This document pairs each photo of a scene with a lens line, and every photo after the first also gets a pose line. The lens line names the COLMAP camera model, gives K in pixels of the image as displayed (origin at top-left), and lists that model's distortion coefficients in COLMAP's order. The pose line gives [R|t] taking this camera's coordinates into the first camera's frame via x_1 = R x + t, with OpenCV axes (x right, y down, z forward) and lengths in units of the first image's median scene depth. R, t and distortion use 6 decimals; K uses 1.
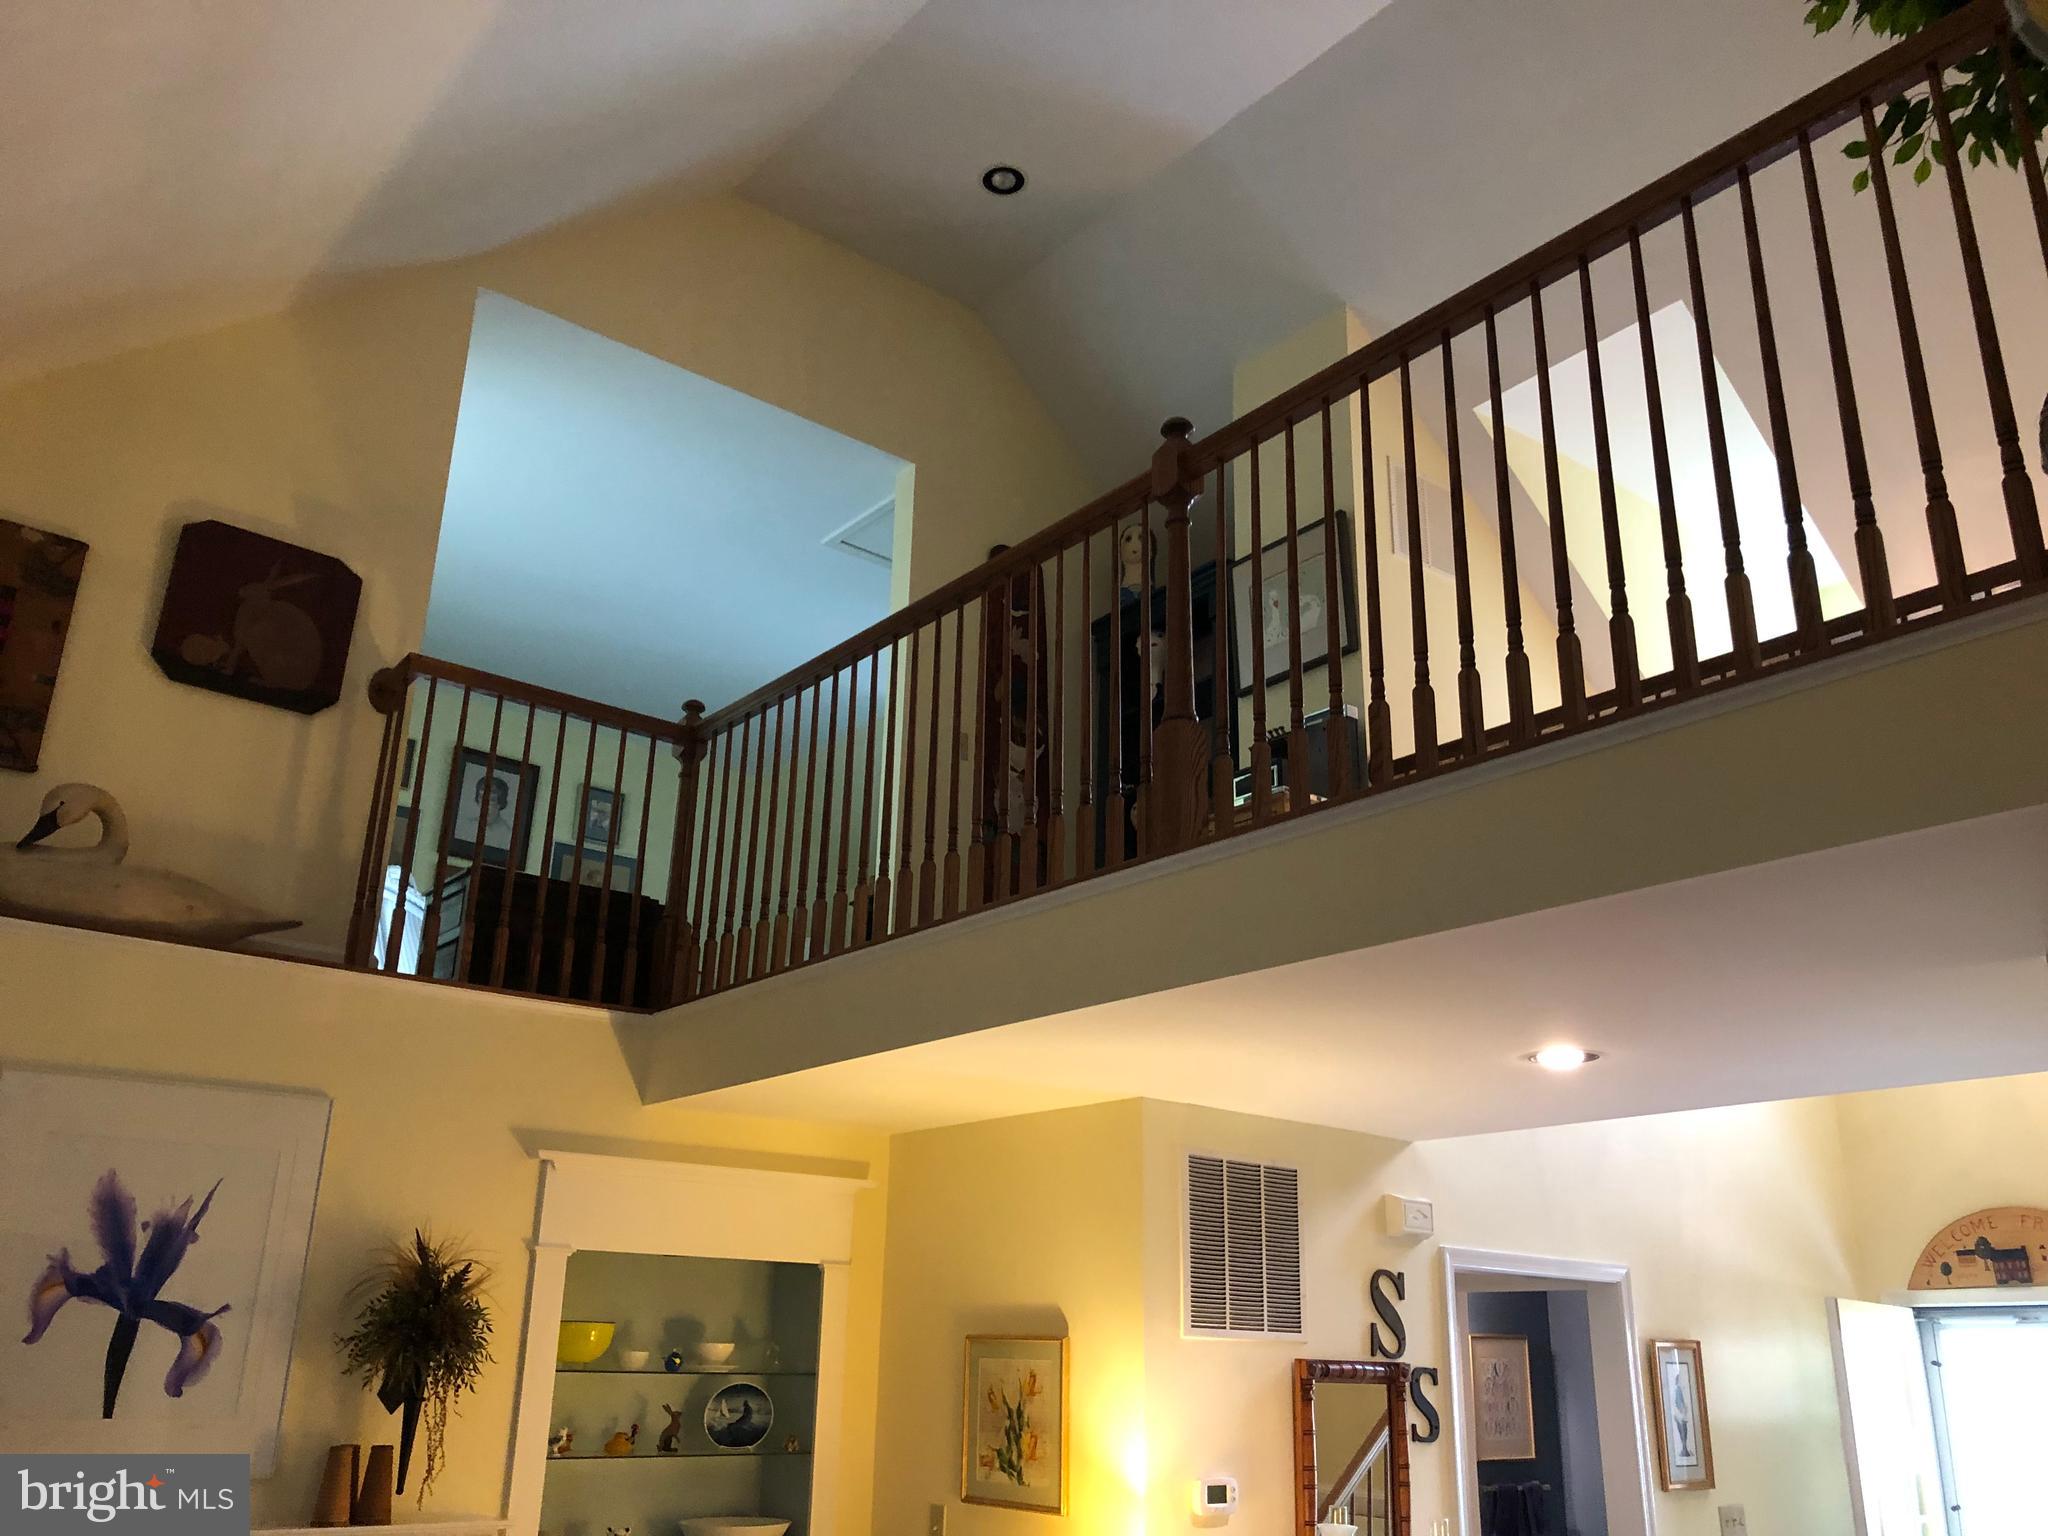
lens RADIAL K [[1678.3, 0, 1014.3], [0, 1678.3, 772.5], [0, 0, 1]] dist [0.035835, -0.045559]
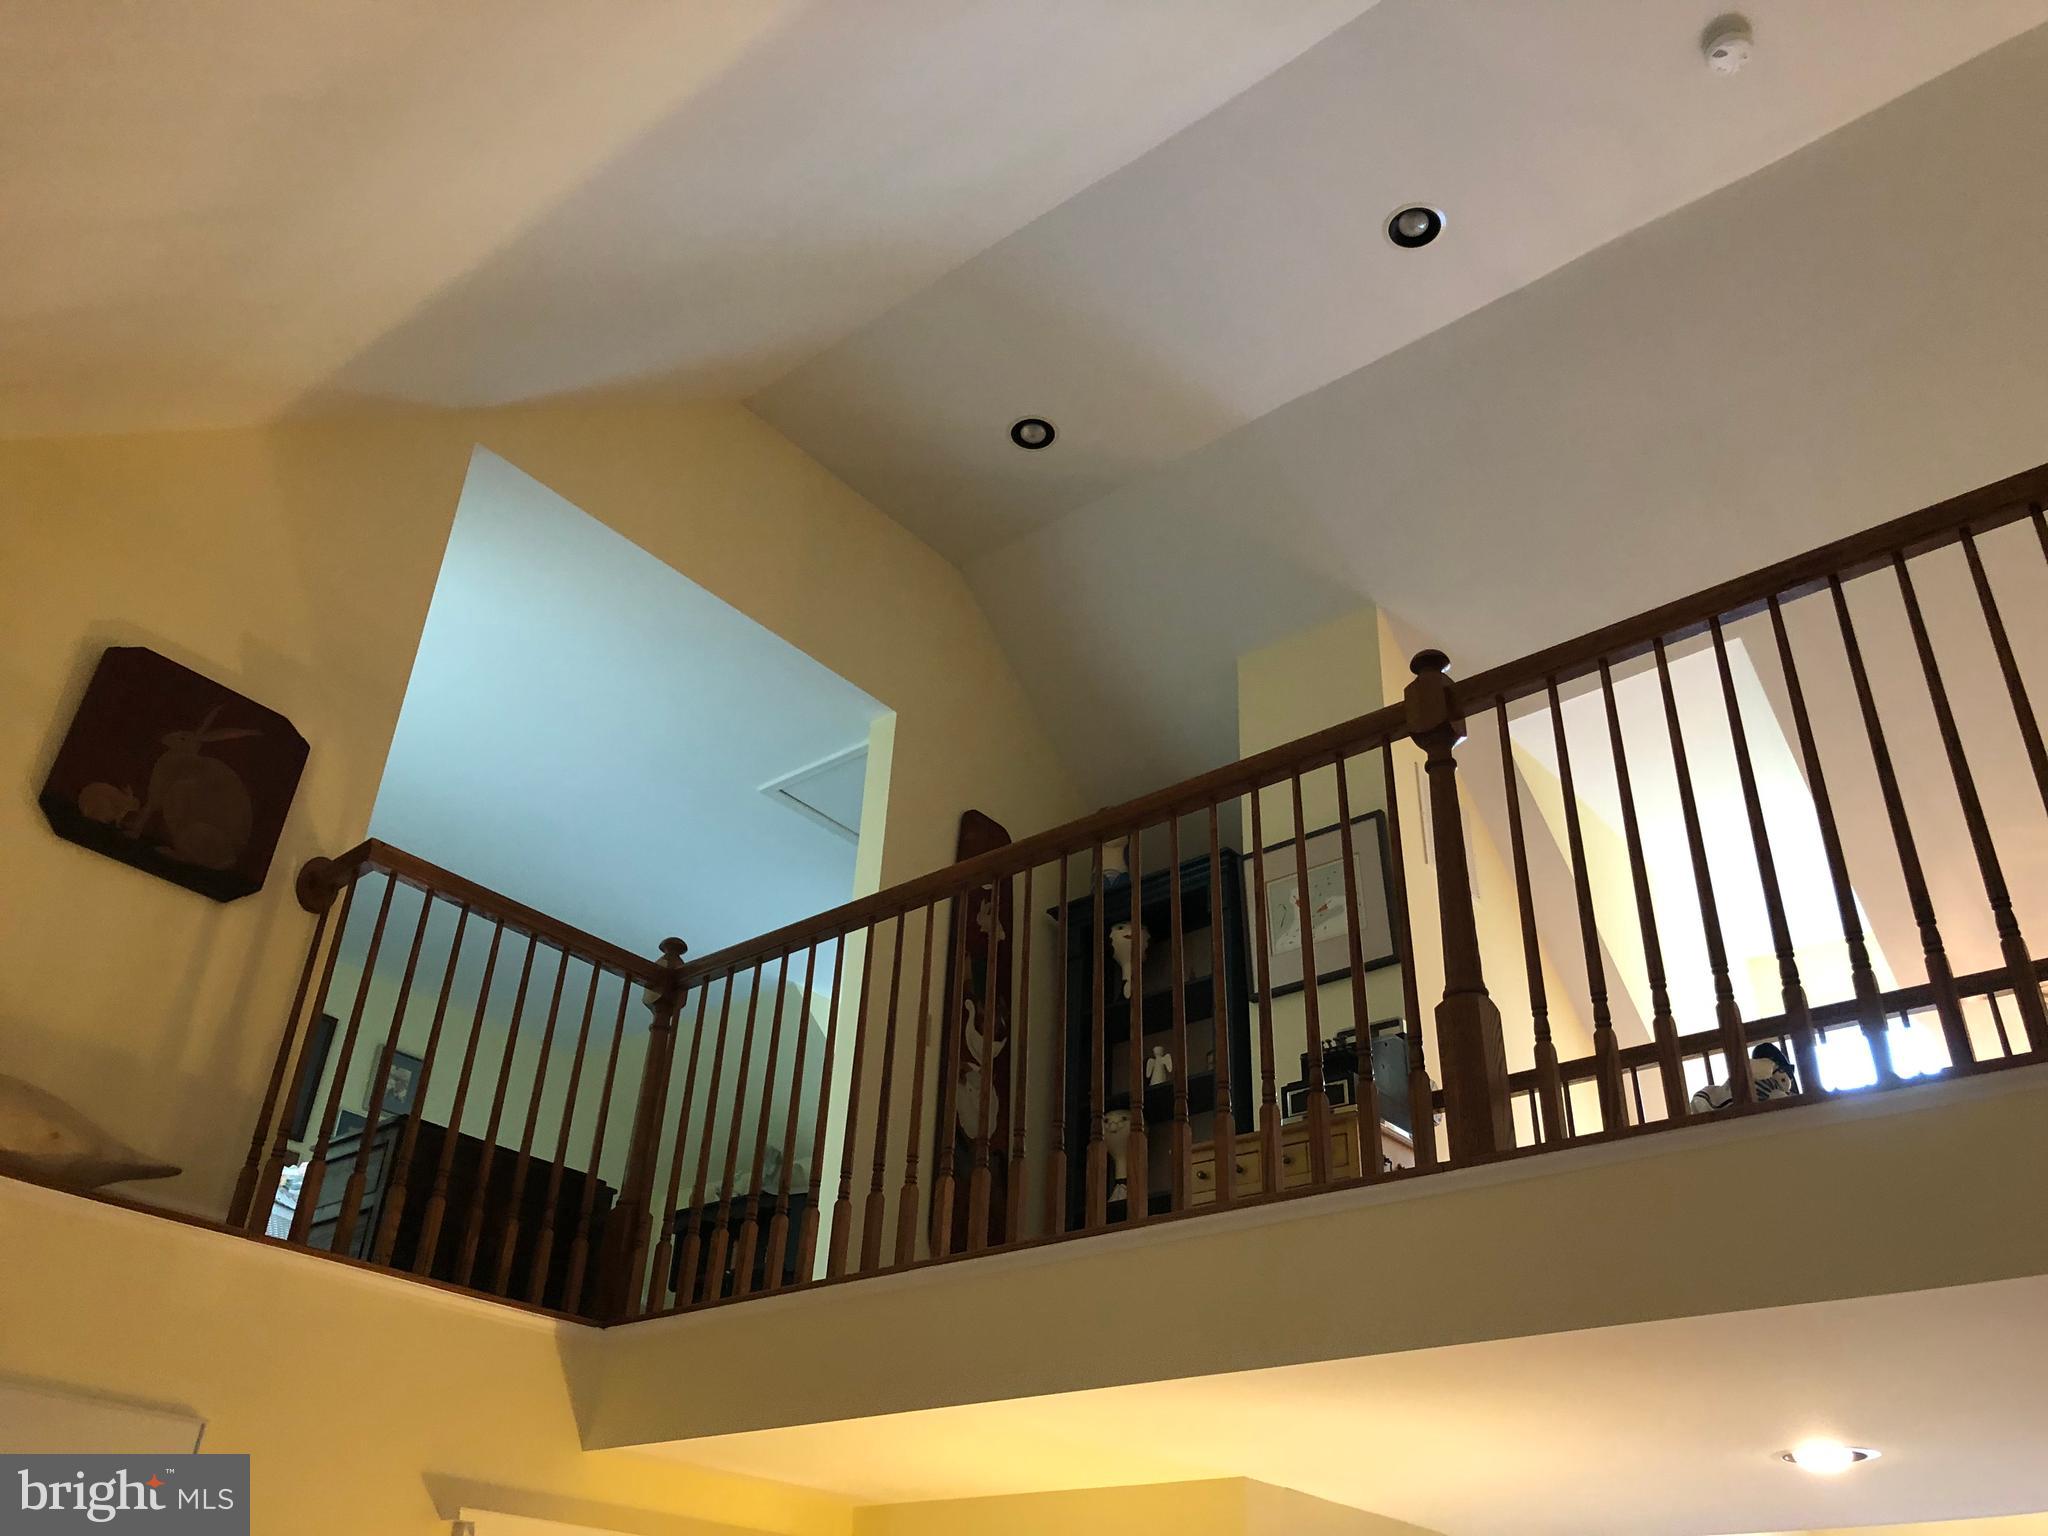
lens RADIAL K [[1678.3, 0, 1008.8], [0, 1678.3, 767.0], [0, 0, 1]] dist [0.035835, -0.045559]
pose [[0.981023, 0.118889, 0.153165, -0.185380], [-0.086483, 0.975324, -0.203135, 0.032618], [-0.173536, 0.186034, 0.967097, 0.161812]]
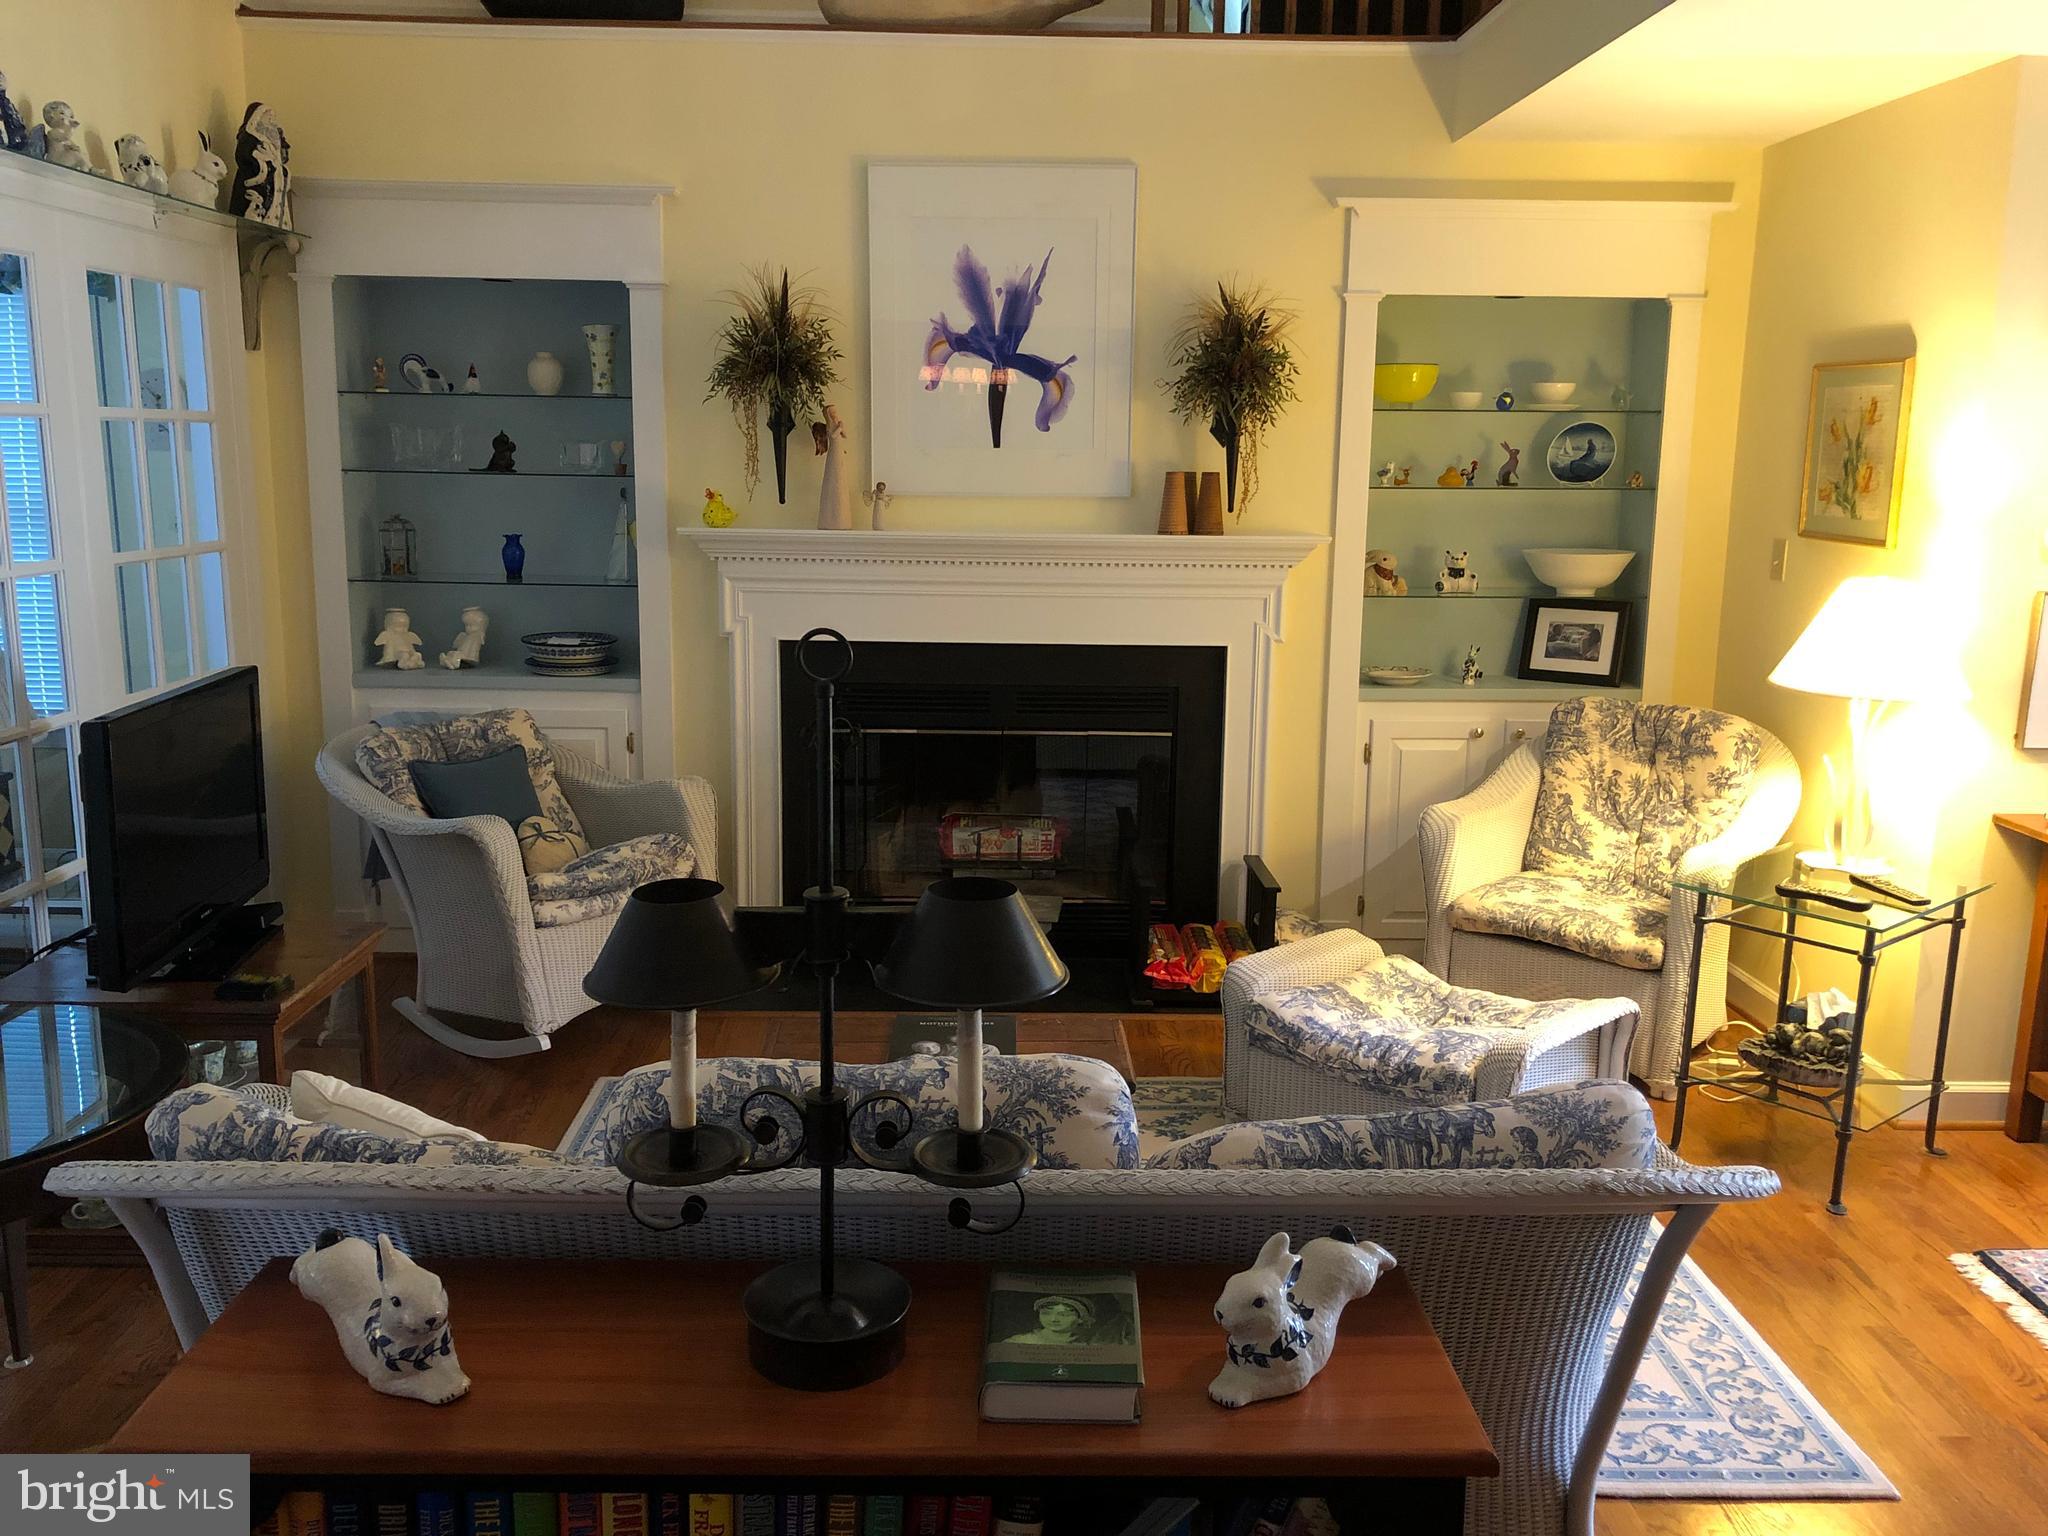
lens RADIAL K [[1678.3, 0, 1027.8], [0, 1678.3, 756.9], [0, 0, 1]] dist [0.035835, -0.045559]
pose [[0.790976, 0.101610, -0.603350, 0.200946], [0.207945, 0.882771, 0.421277, 0.052461], [0.575426, -0.458684, 0.677122, 0.054455]]
